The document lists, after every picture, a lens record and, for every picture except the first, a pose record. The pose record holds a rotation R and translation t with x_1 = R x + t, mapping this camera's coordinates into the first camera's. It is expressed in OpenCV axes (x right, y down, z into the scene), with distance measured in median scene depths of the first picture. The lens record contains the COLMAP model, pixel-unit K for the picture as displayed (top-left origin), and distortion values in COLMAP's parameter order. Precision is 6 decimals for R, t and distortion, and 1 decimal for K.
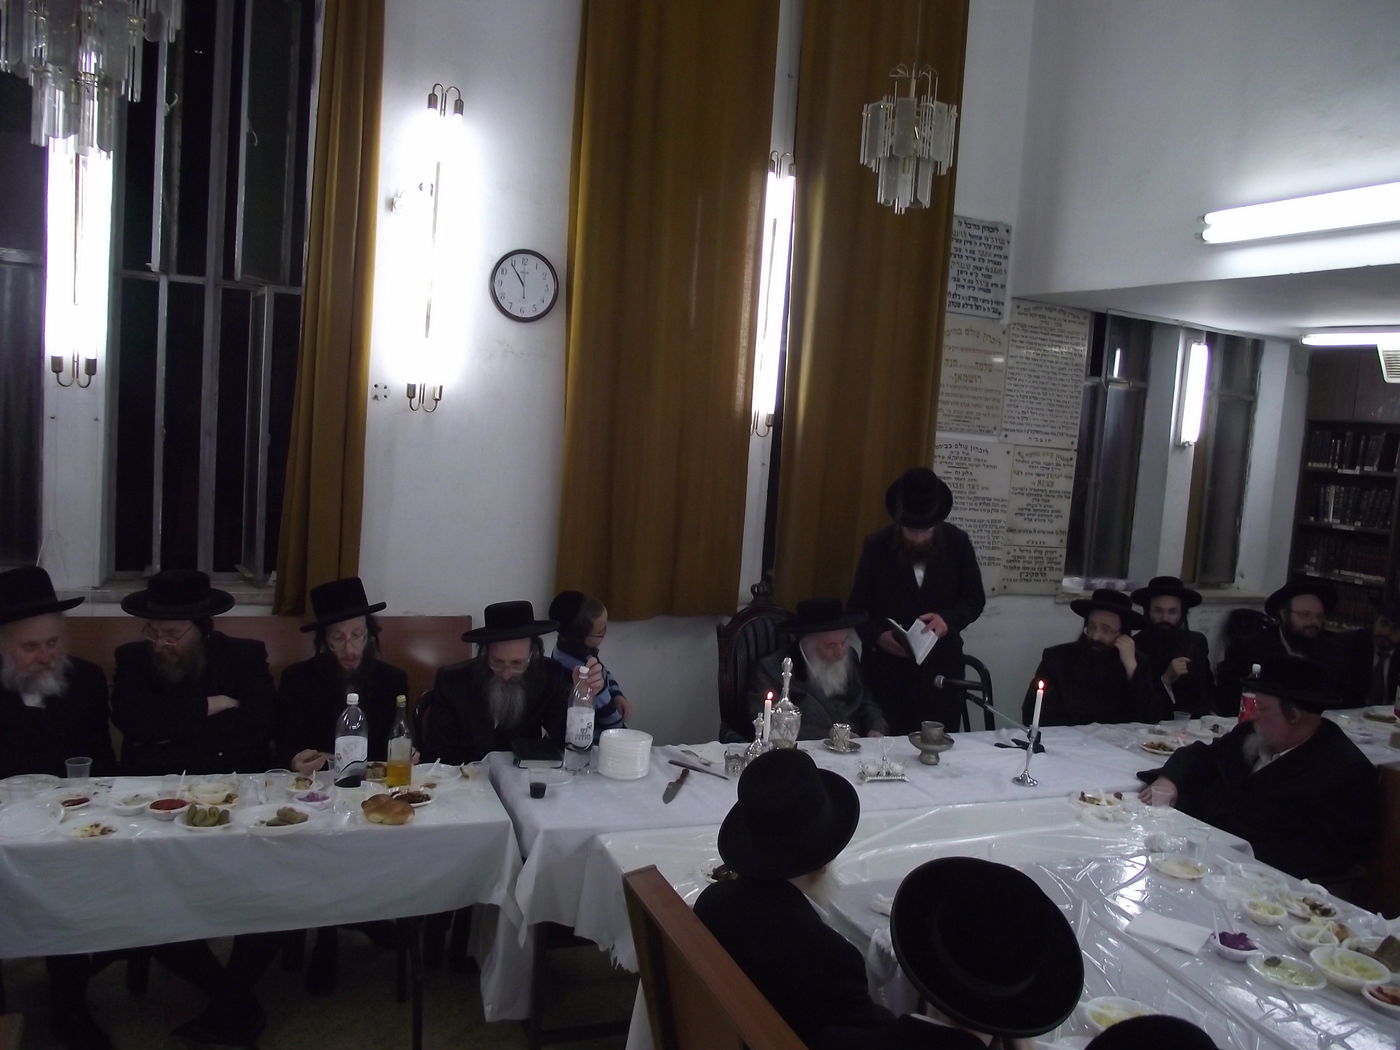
lens RADIAL K [[1103.1, 0, 705.2], [0, 1103.1, 530.8], [0, 0, 1]] dist [-0.078873, 0.049348]
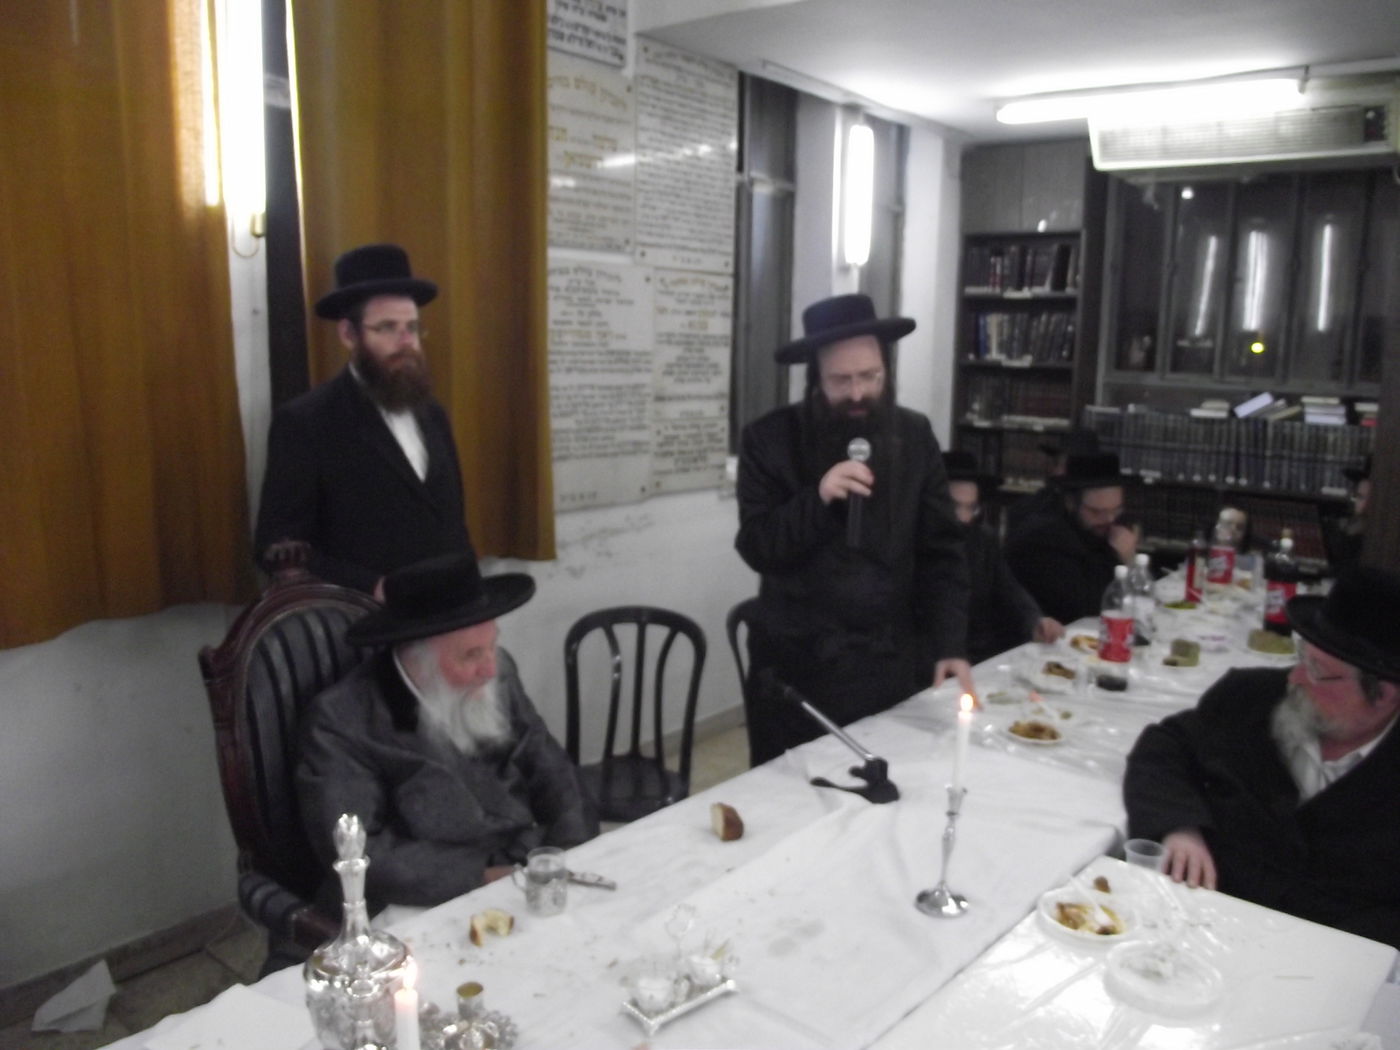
lens RADIAL K [[1103.1, 0, 704.2], [0, 1103.1, 522.6], [0, 0, 1]] dist [-0.078873, 0.049348]
pose [[0.899035, -0.129800, 0.418196, 0.013711], [0.088779, 0.989252, 0.116186, -0.001222], [-0.428782, -0.067328, 0.900895, 0.393542]]
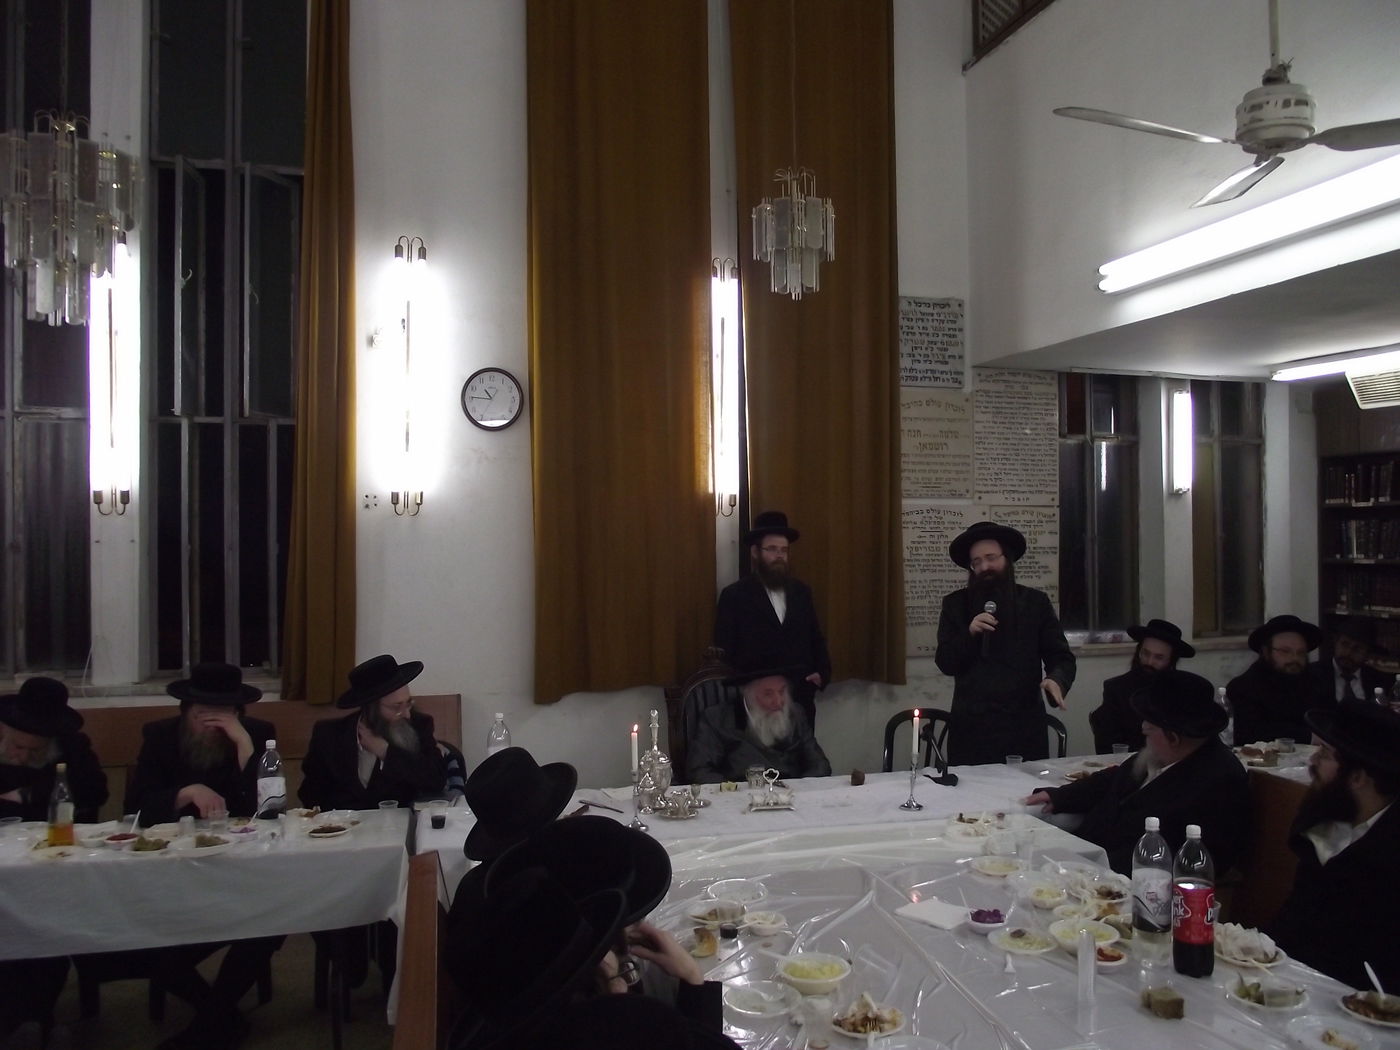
lens RADIAL K [[1103.1, 0, 711.2], [0, 1103.1, 531.3], [0, 0, 1]] dist [-0.078873, 0.049348]
pose [[0.986463, -0.081054, -0.142552, 0.172119], [0.065879, 0.991952, -0.108129, 0.041729], [0.150169, 0.097274, 0.983863, -0.061241]]
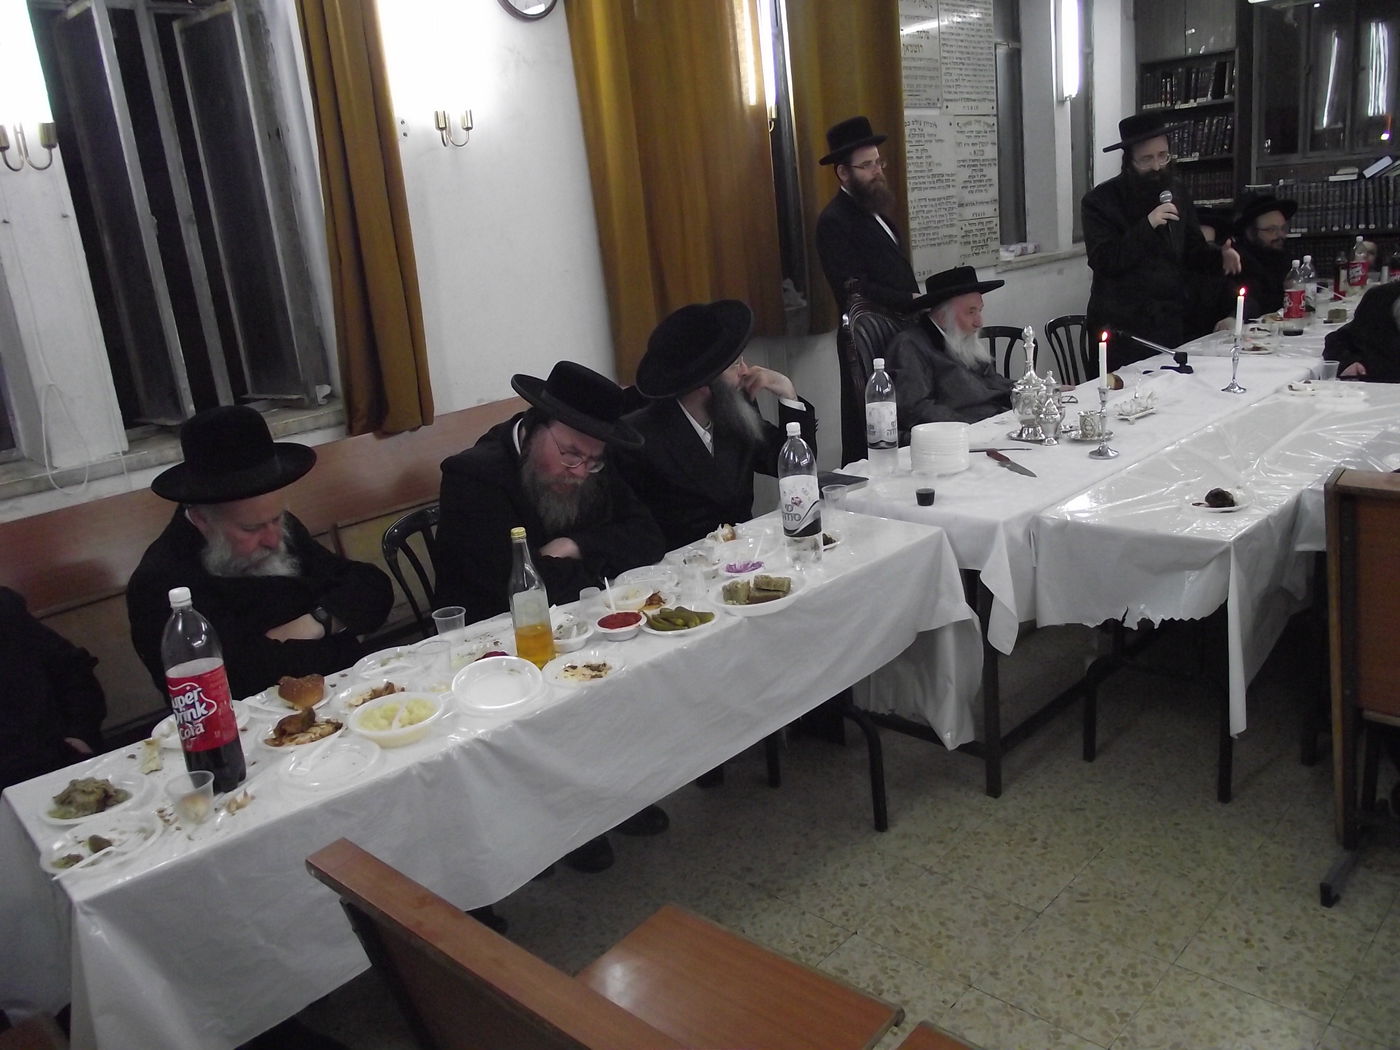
lens RADIAL K [[1103.1, 0, 709.5], [0, 1103.1, 522.0], [0, 0, 1]] dist [-0.078873, 0.049348]
pose [[0.914562, -0.264163, 0.306257, -0.319271], [0.204261, 0.955245, 0.213973, 0.016276], [-0.349075, -0.133135, 0.927589, 0.128829]]
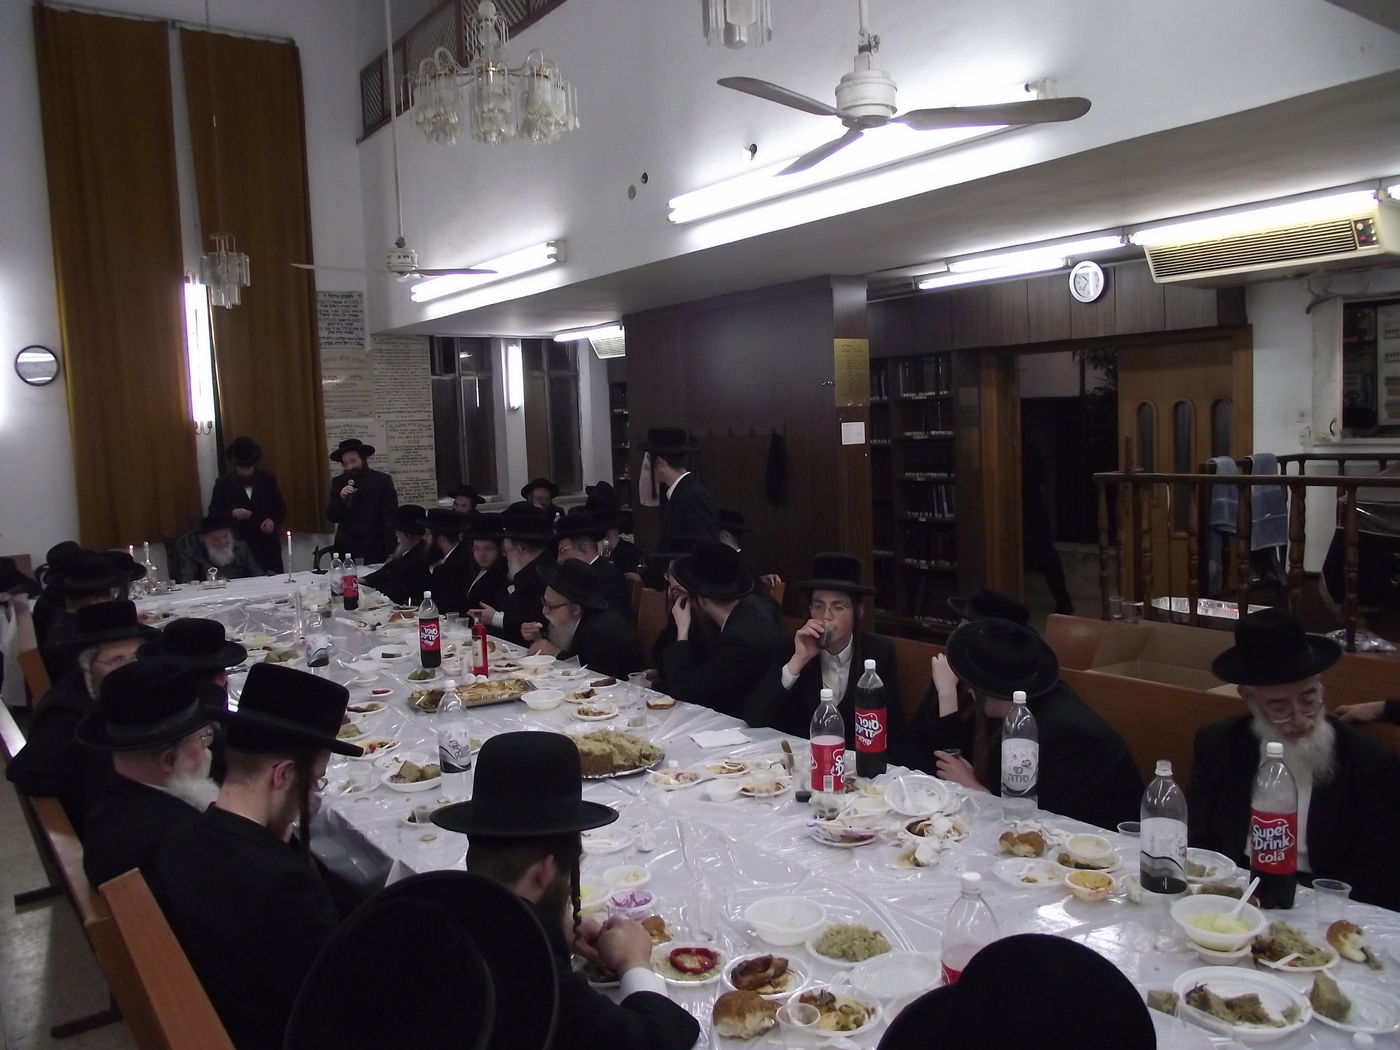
lens RADIAL K [[1103.1, 0, 707.6], [0, 1103.1, 522.7], [0, 0, 1]] dist [-0.078873, 0.049348]
pose [[0.972075, -0.130130, 0.195283, 0.422587], [0.130554, 0.991383, 0.010755, 0.124116], [-0.195000, 0.015040, 0.980688, -0.750705]]
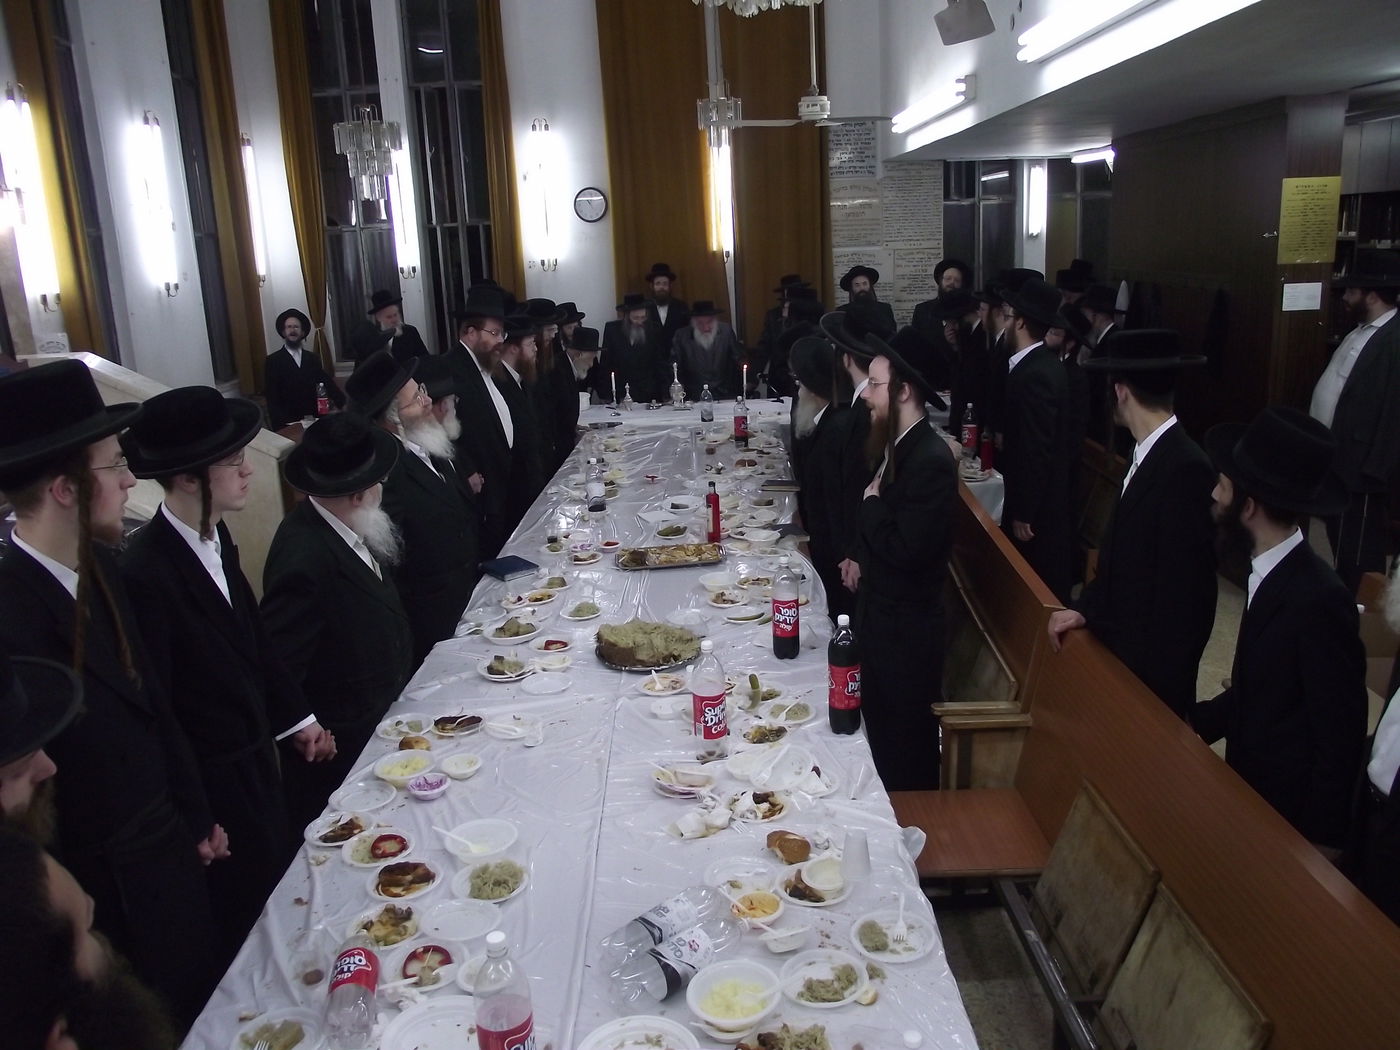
lens RADIAL K [[1103.1, 0, 707.8], [0, 1103.1, 525.7], [0, 0, 1]] dist [-0.078873, 0.049348]
pose [[0.904814, -0.007691, -0.425739, 0.757978], [0.073260, 0.987740, 0.137853, 0.090764], [0.419459, -0.155920, 0.894284, -0.718122]]
